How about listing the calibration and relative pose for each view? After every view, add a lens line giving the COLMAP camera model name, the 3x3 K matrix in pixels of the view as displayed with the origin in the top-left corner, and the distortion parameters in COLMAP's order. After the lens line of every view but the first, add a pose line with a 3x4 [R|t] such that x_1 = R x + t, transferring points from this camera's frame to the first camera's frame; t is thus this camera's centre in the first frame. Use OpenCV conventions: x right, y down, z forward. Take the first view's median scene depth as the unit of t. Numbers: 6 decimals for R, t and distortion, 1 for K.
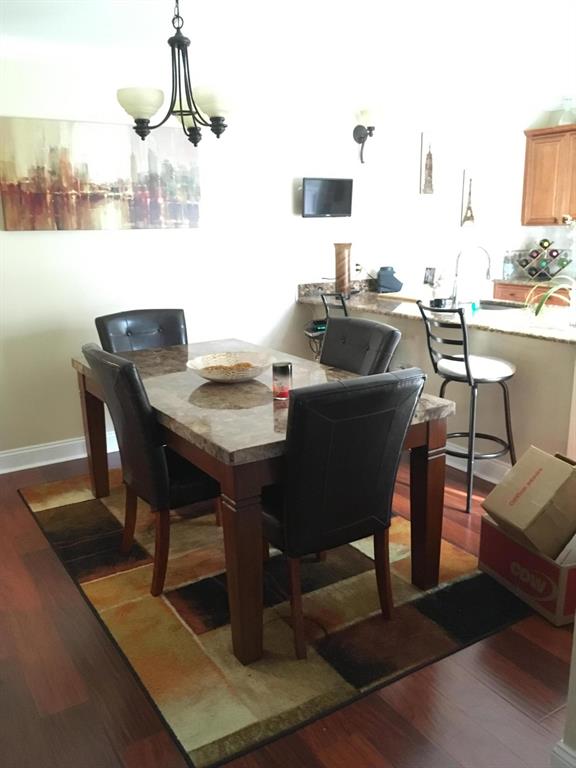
lens RADIAL K [[658.6, 0, 288.0], [0, 658.6, 384.0], [0, 0, 1]] dist [0.079594, -0.101833]
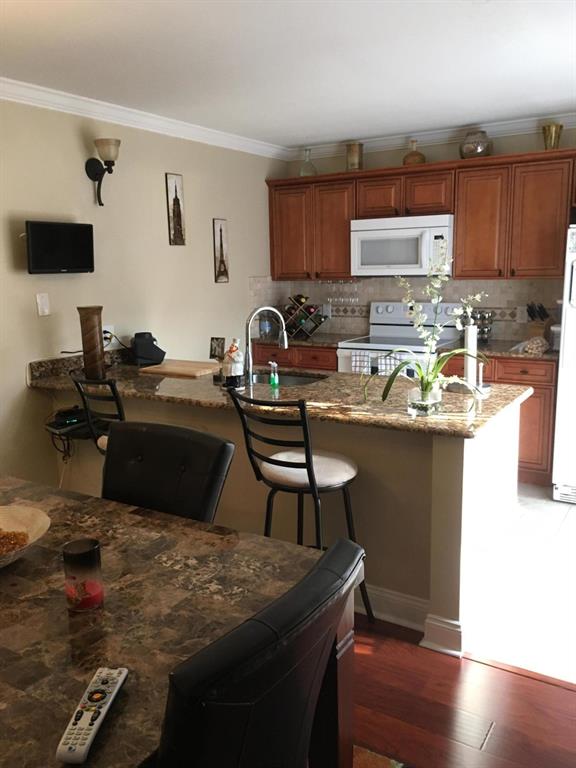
lens RADIAL K [[658.6, 0, 288.0], [0, 658.6, 384.0], [0, 0, 1]] dist [0.079594, -0.101833]
pose [[0.900823, -0.079551, 0.426837, -0.043126], [0.108644, 0.993098, -0.044202, -0.065134], [-0.420374, 0.086191, 0.903248, 0.218453]]
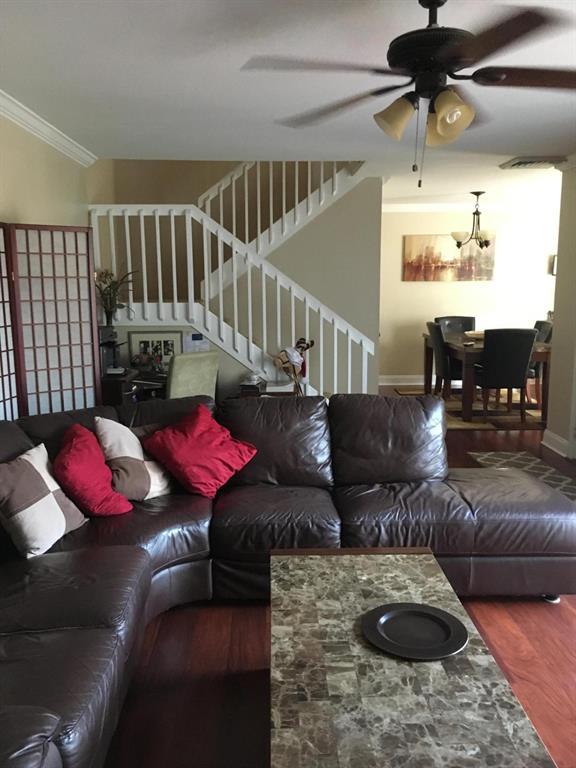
lens RADIAL K [[658.6, 0, 288.0], [0, 658.6, 384.0], [0, 0, 1]] dist [0.079594, -0.101833]
pose [[0.860607, 0.096557, -0.500033, 0.333976], [-0.131593, 0.990679, -0.035183, 0.206382], [0.491975, 0.096080, 0.865291, -0.924043]]
